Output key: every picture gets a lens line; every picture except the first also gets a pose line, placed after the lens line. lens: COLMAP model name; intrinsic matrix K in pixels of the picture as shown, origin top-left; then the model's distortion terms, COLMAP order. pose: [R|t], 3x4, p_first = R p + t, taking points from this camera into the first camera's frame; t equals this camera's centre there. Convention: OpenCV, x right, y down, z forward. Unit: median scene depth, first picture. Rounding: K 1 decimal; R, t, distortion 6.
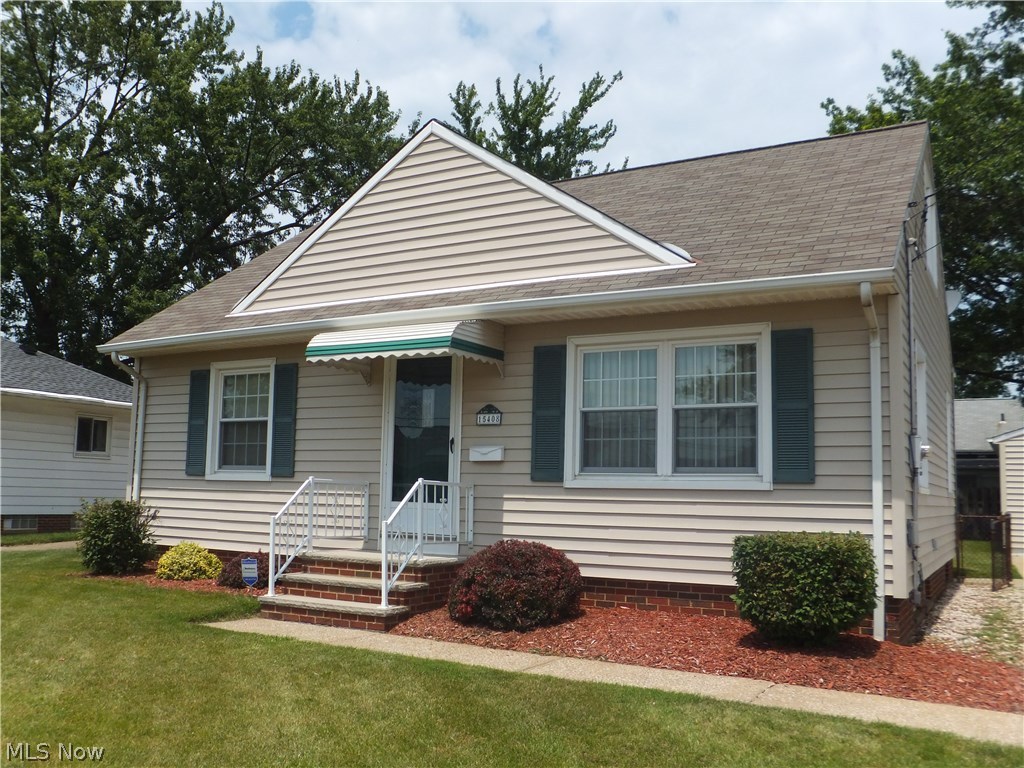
lens RADIAL K [[911.2, 0, 512.0], [0, 911.2, 384.0], [0, 0, 1]] dist [-0.079059, 0.006772]
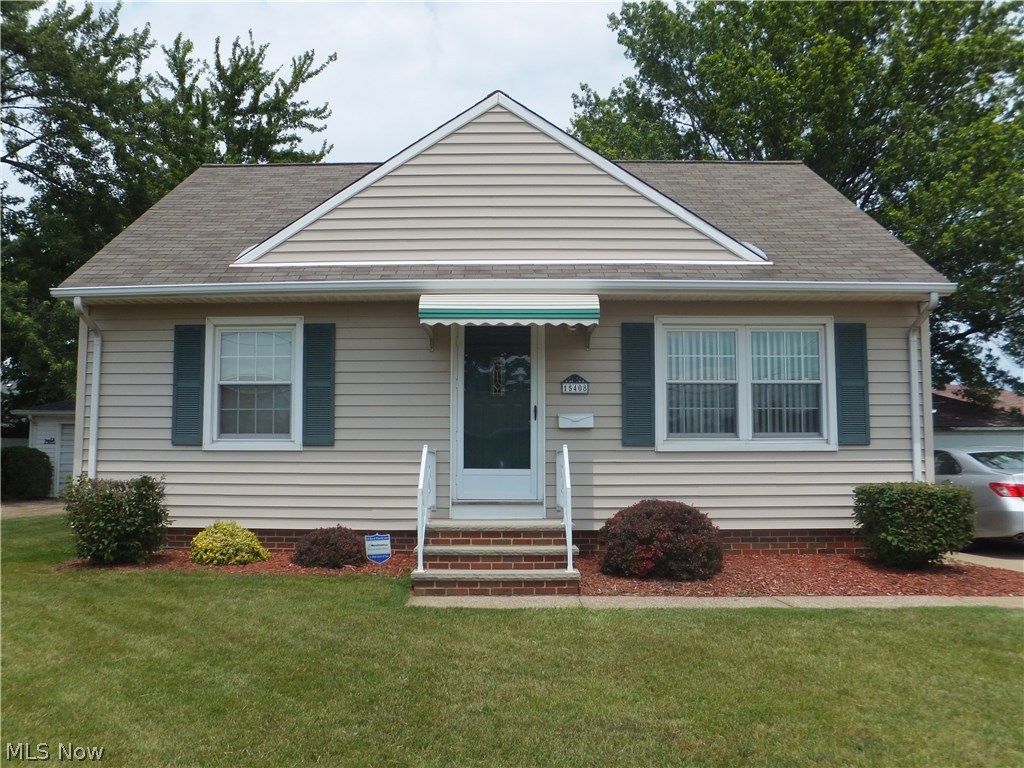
lens RADIAL K [[840.8, 0, 512.0], [0, 840.8, 384.0], [0, 0, 1]] dist [-0.075521, 0.006458]
pose [[0.874364, 0.023111, 0.484720, -0.583171], [-0.039173, 0.998967, 0.023033, 0.014275], [-0.483687, -0.039127, 0.874366, 0.187488]]
